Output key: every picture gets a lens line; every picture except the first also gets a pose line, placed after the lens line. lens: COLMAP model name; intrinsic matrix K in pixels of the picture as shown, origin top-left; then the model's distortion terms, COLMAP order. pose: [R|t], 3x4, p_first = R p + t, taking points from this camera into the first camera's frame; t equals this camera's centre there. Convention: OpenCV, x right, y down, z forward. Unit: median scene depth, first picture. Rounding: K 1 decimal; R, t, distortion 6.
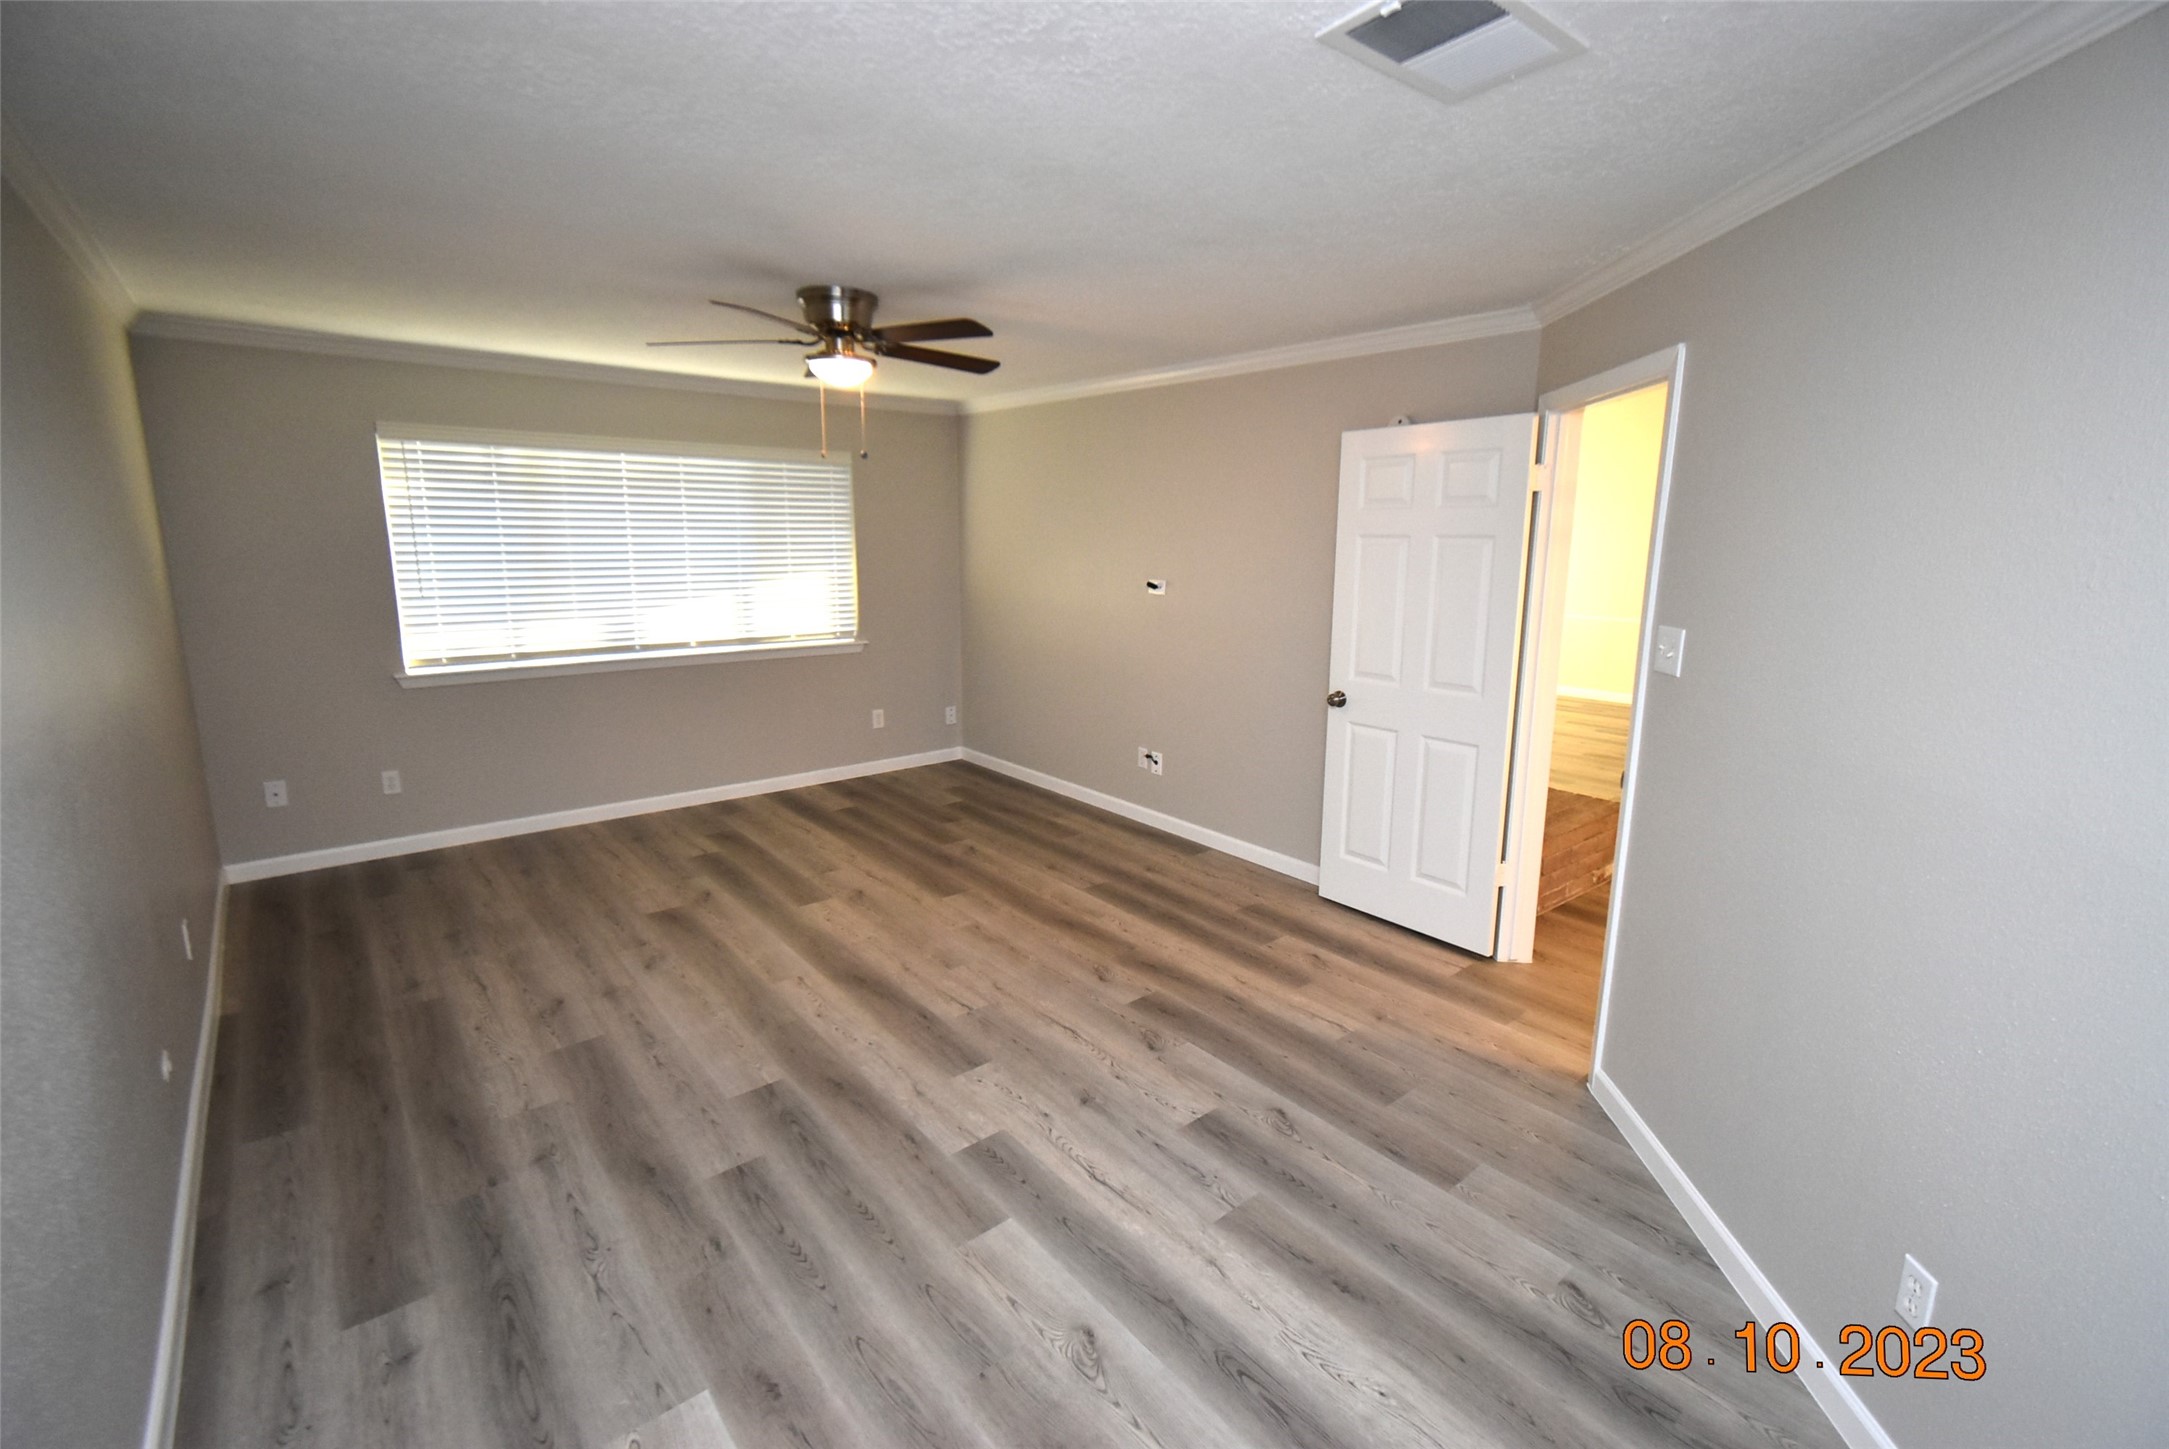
lens RADIAL K [[946.6, 0, 1076.5], [0, 946.6, 703.3], [0, 0, 1]] dist [0.001478, -0.000400]
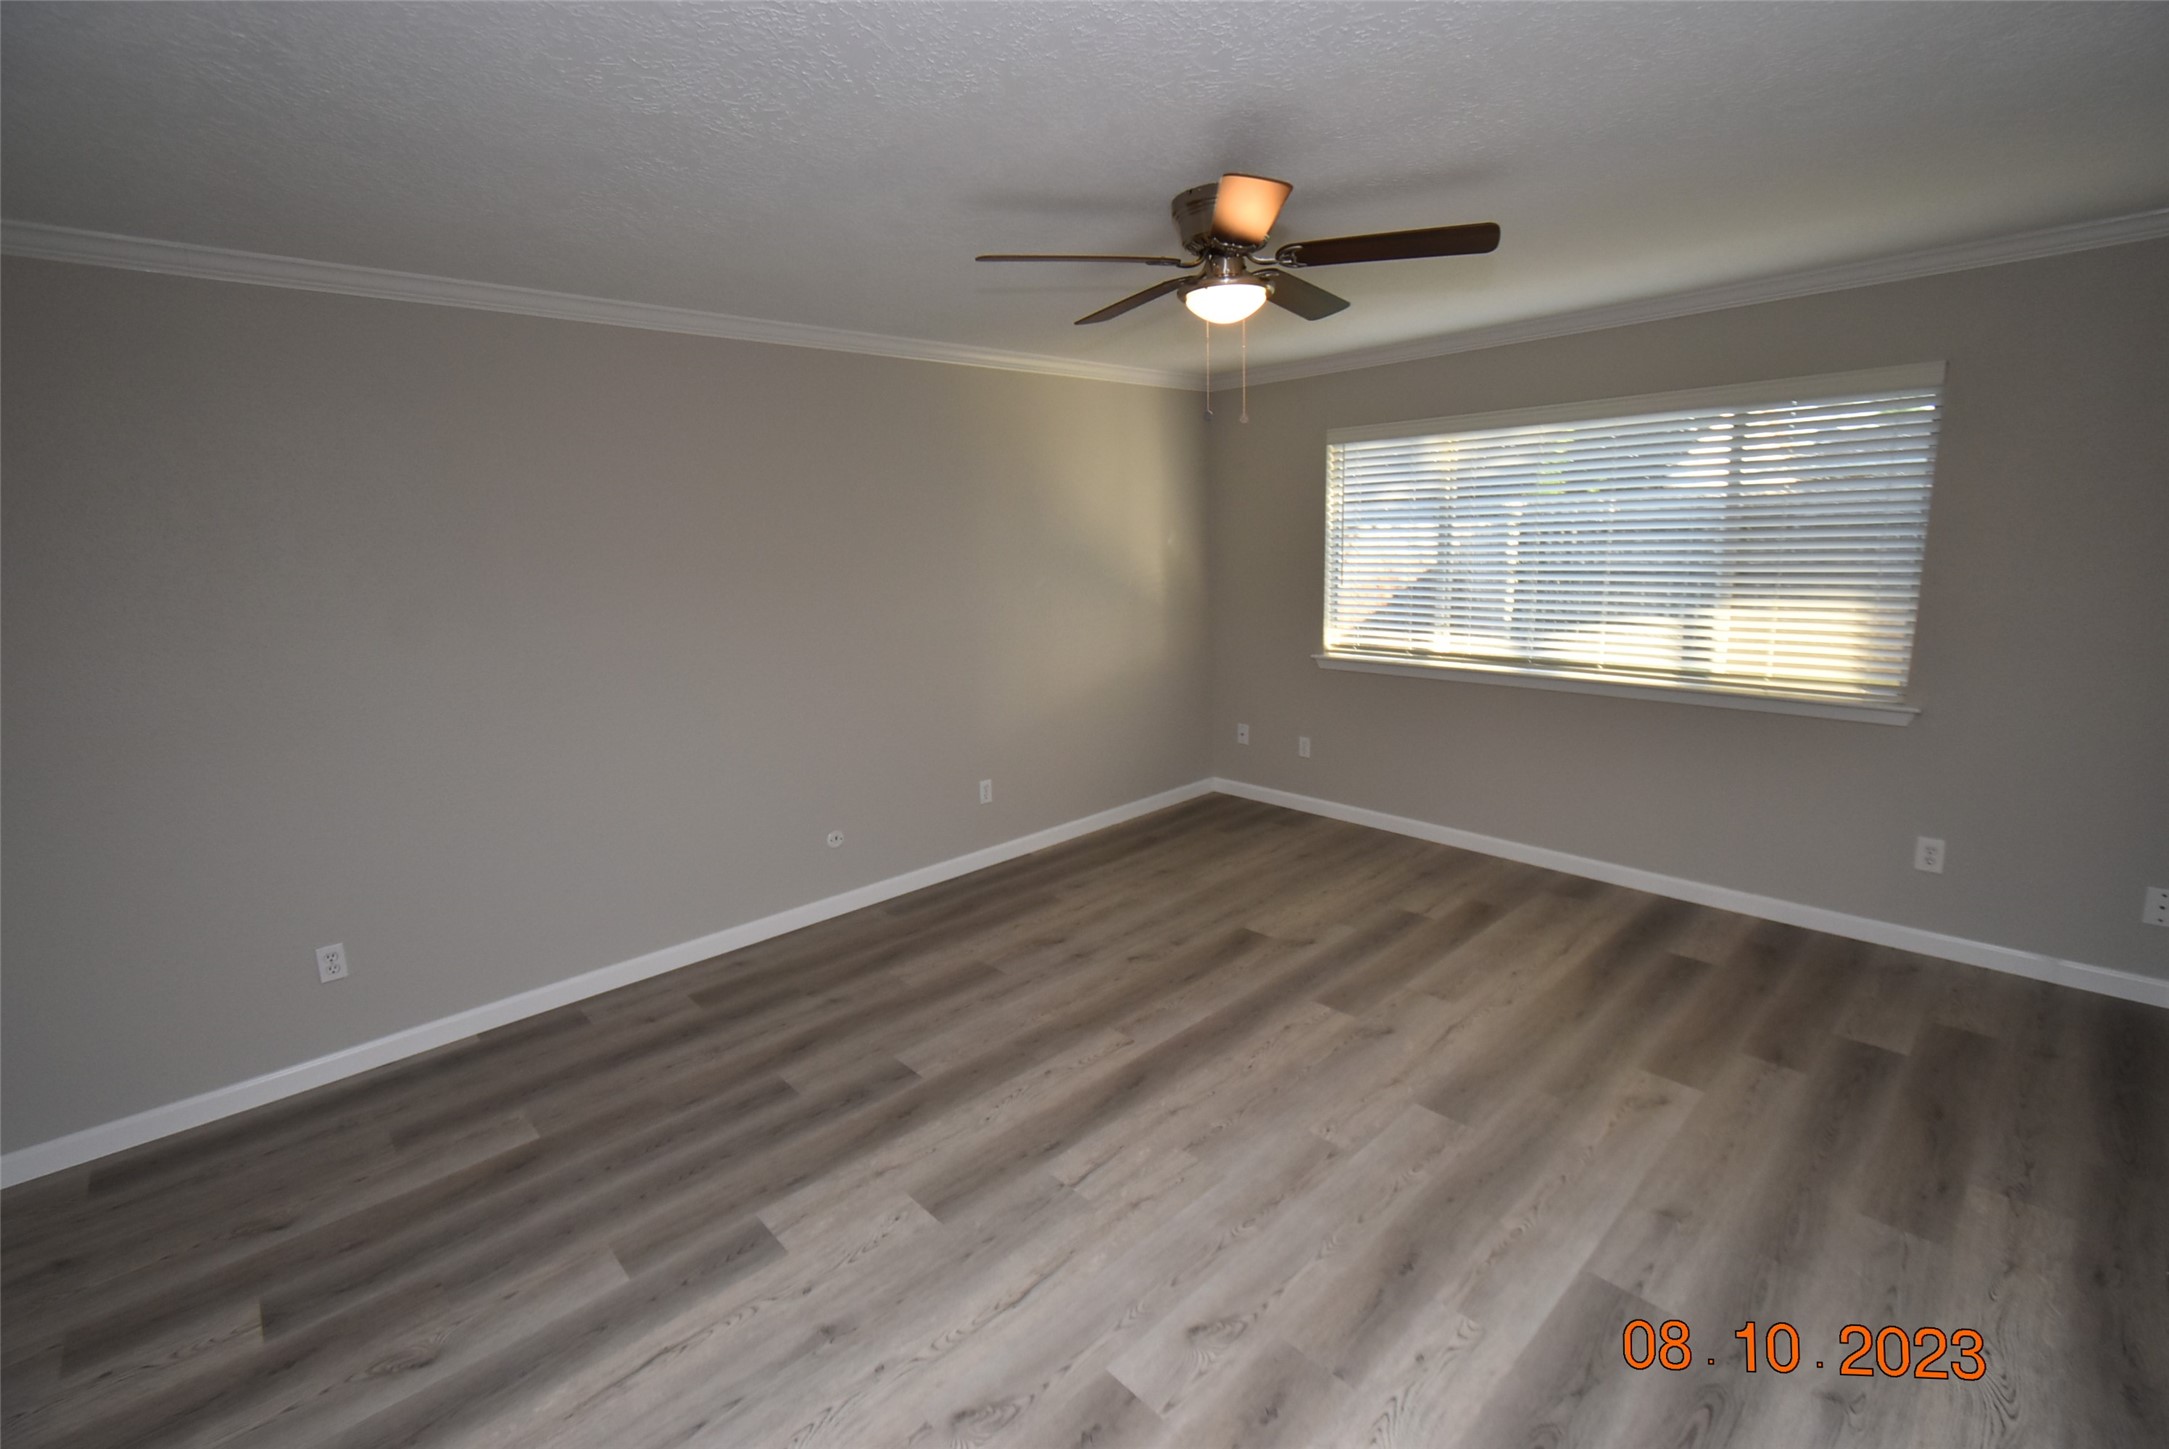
lens RADIAL K [[946.6, 0, 1076.5], [0, 946.6, 703.3], [0, 0, 1]] dist [0.001478, -0.000400]
pose [[0.051599, 0.164487, -0.985029, 0.462930], [-0.151401, 0.976230, 0.155087, -0.126432], [0.987125, 0.141132, 0.075276, 0.773211]]
